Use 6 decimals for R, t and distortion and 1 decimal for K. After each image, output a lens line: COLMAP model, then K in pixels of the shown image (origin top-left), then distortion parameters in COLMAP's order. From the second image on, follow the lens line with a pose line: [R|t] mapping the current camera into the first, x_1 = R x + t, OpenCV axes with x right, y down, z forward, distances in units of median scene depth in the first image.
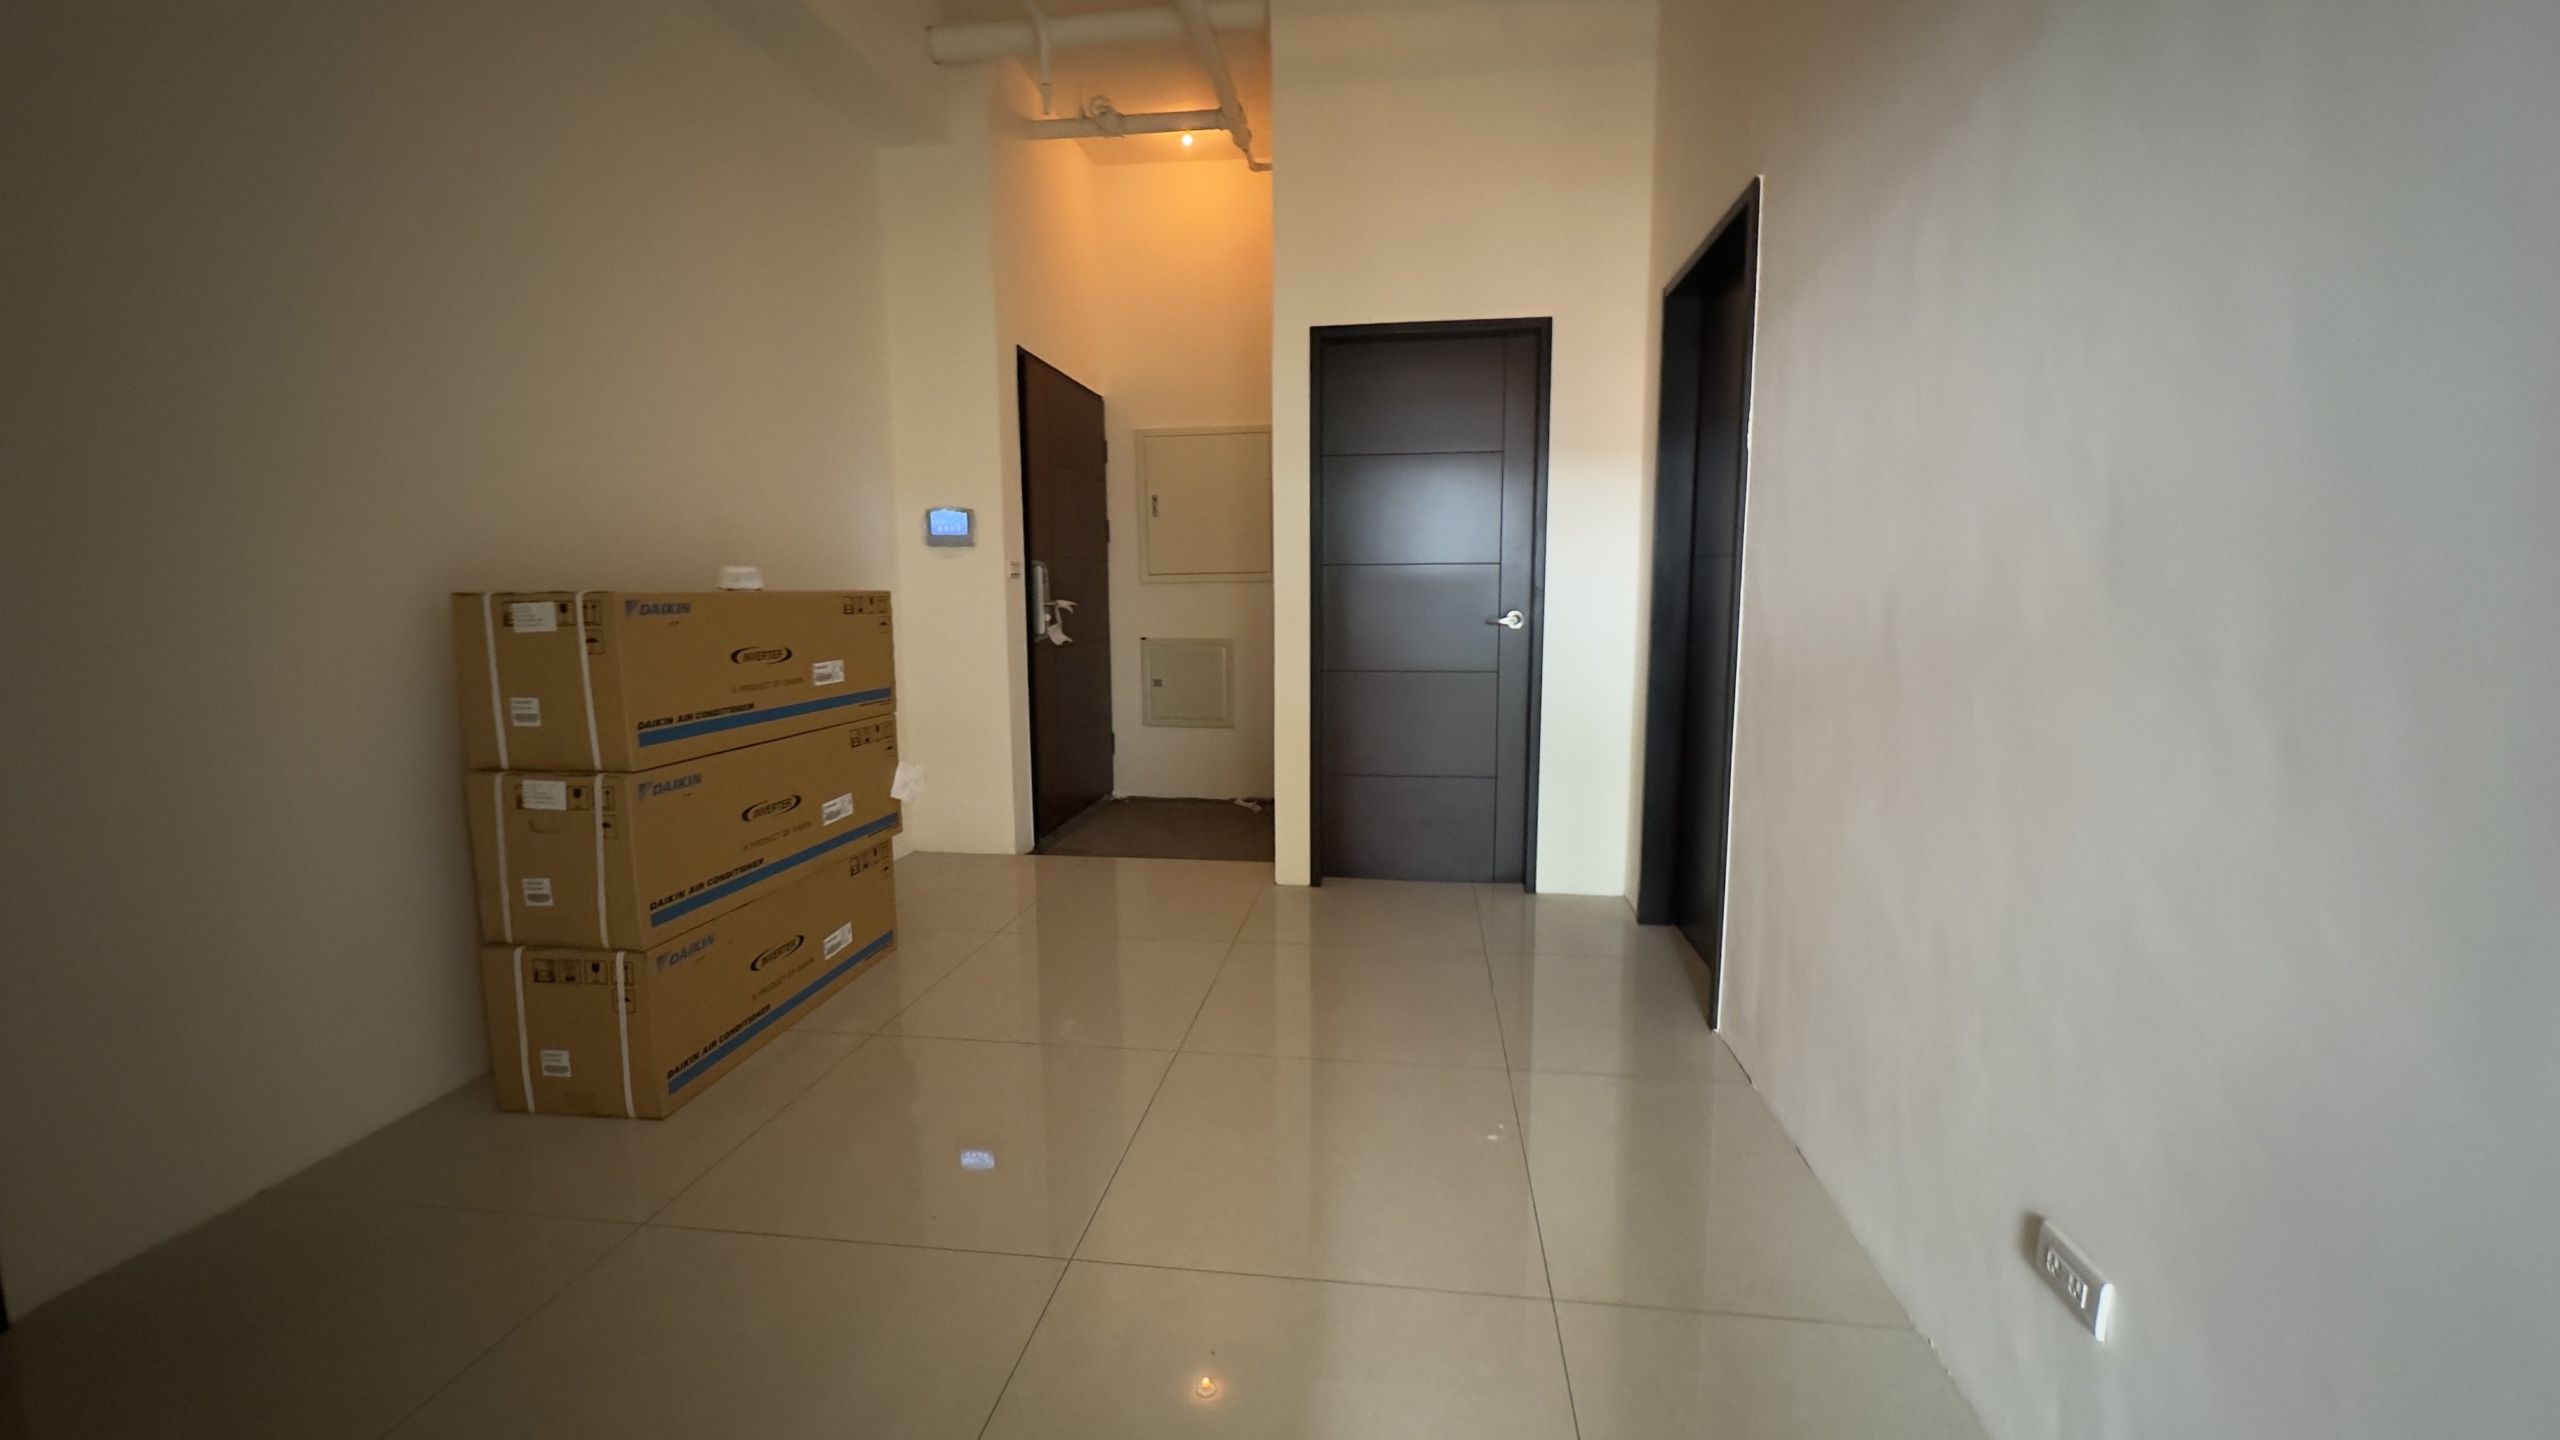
lens RADIAL K [[1019.3, 0, 1280.0], [0, 1019.3, 720.0], [0, 0, 1]] dist [-0.000273, -0.000119]
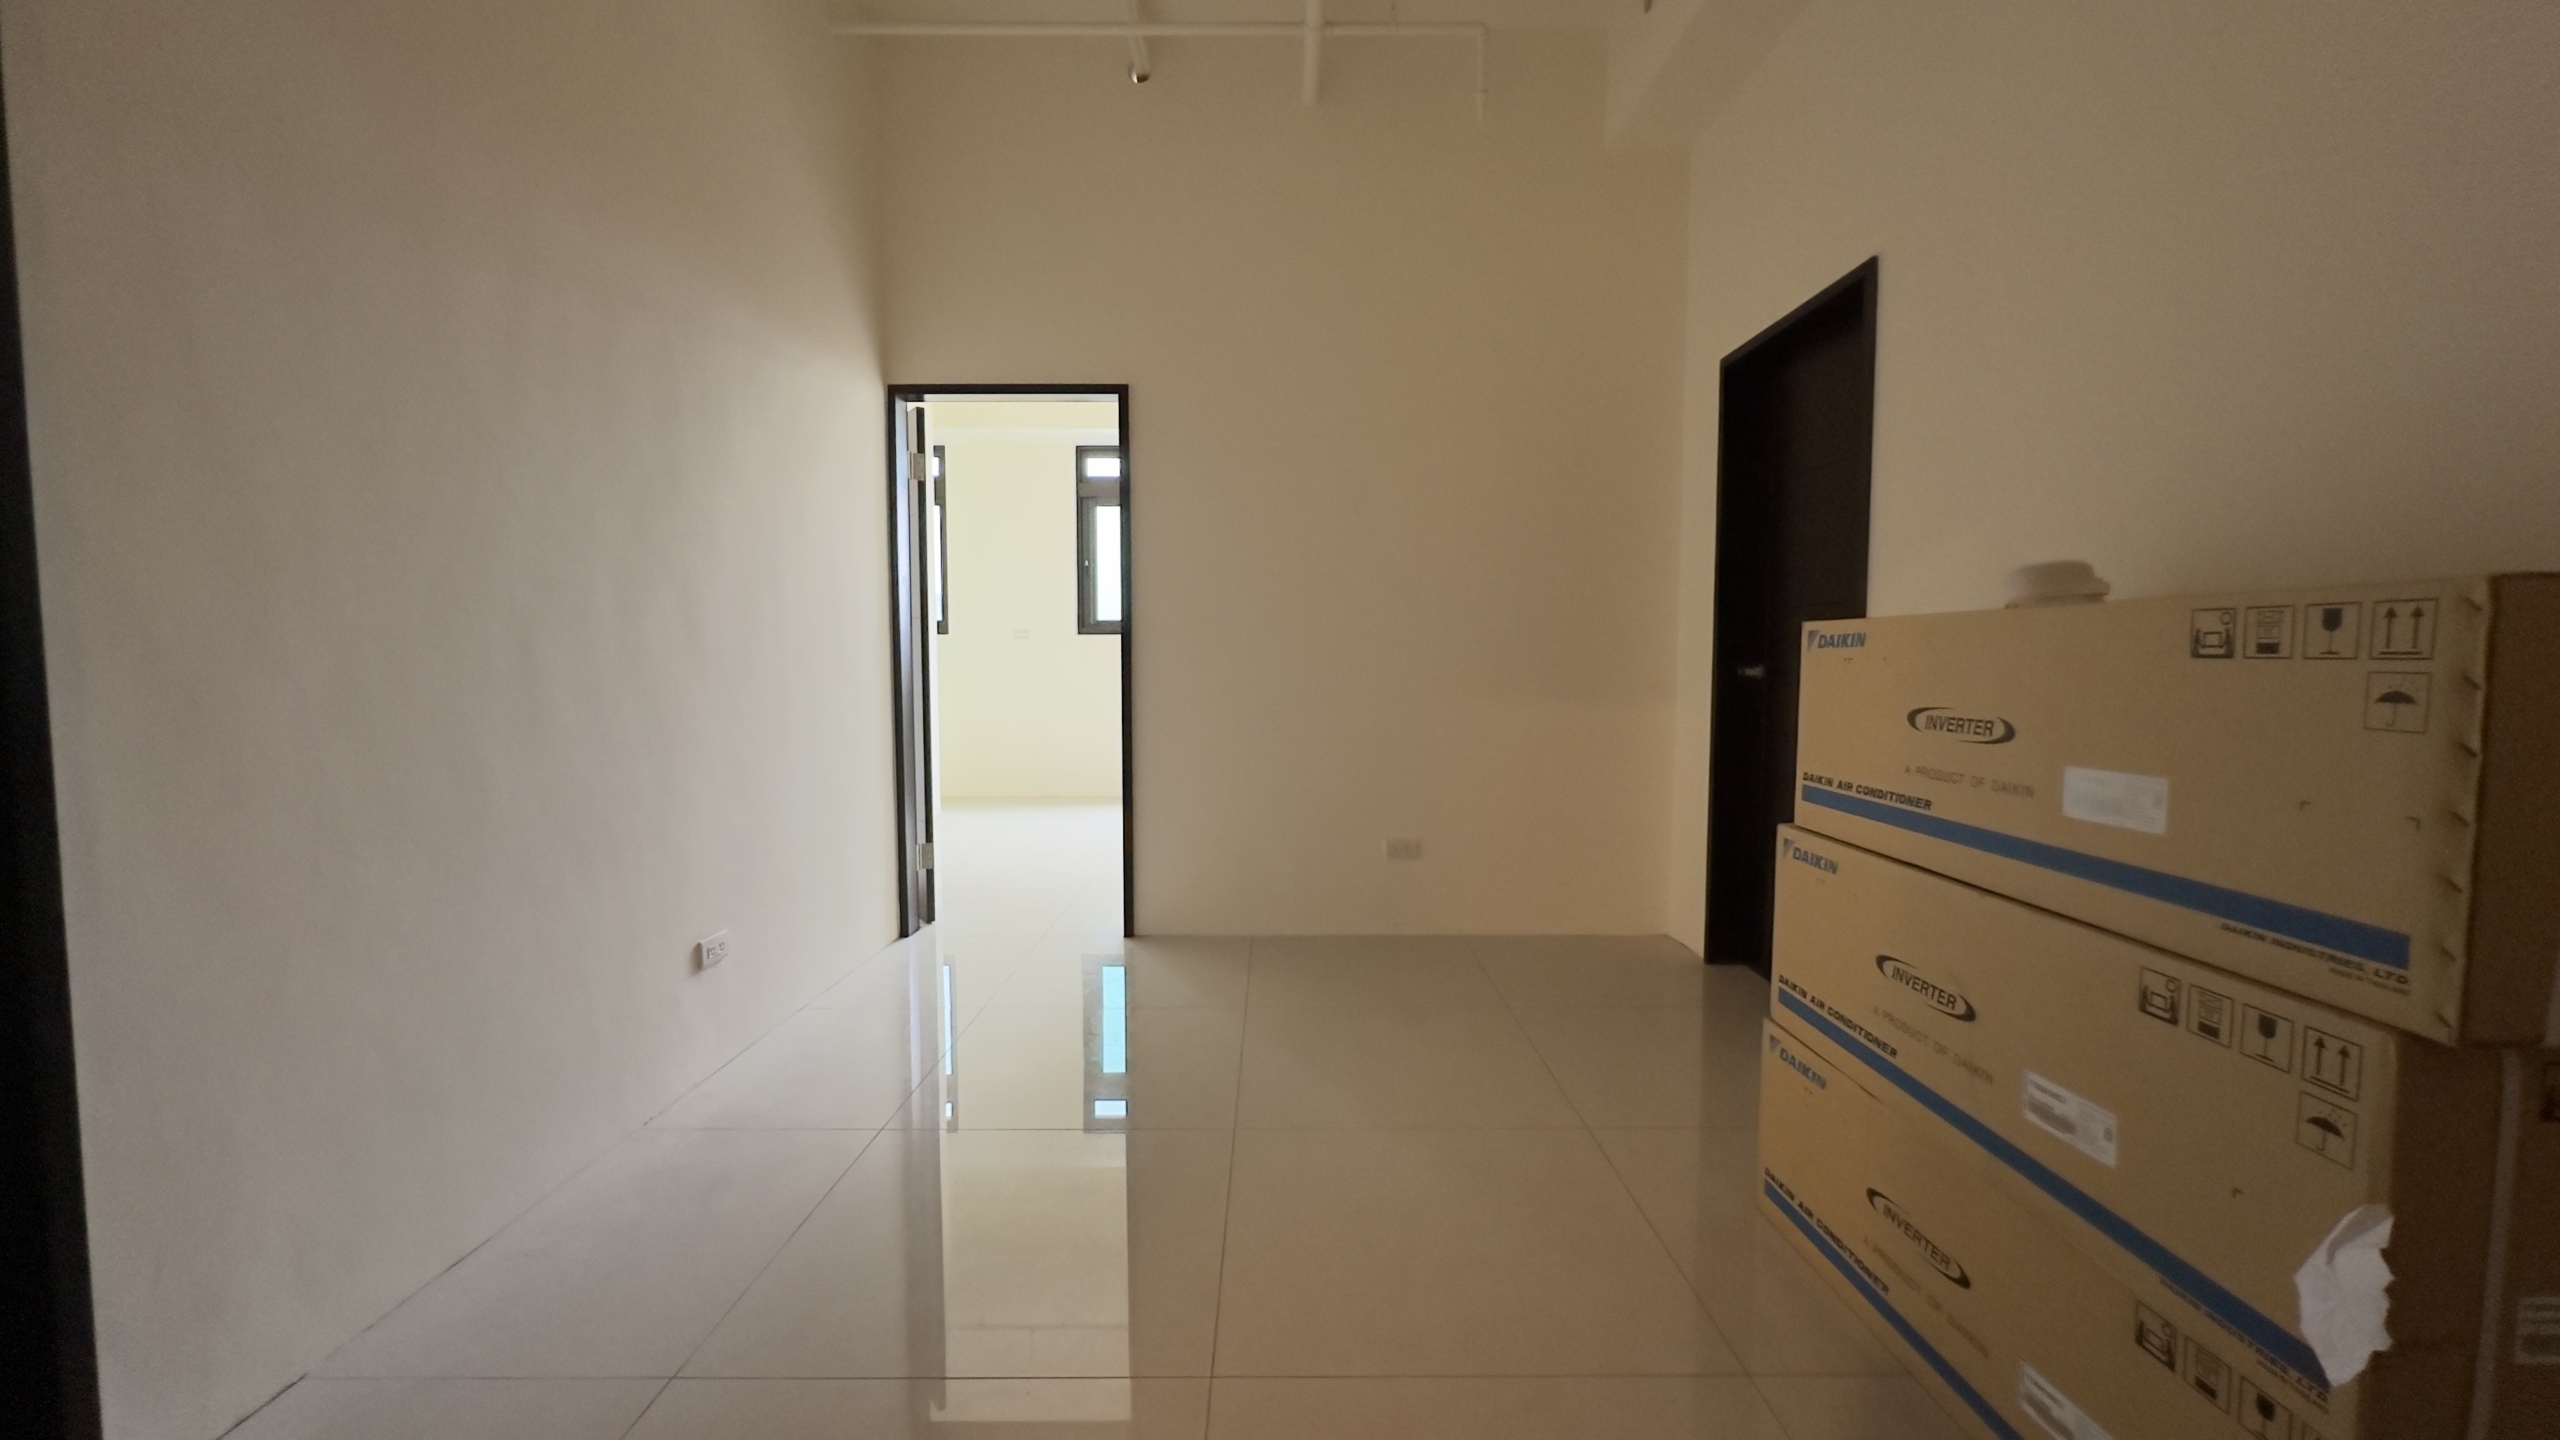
lens RADIAL K [[1019.3, 0, 1280.0], [0, 1019.3, 720.0], [0, 0, 1]] dist [-0.000273, -0.000119]
pose [[-0.992162, 0.012153, -0.124368, -0.074192], [-0.011465, 0.982208, 0.187445, -0.177753], [0.124433, 0.187402, -0.974370, 1.599898]]
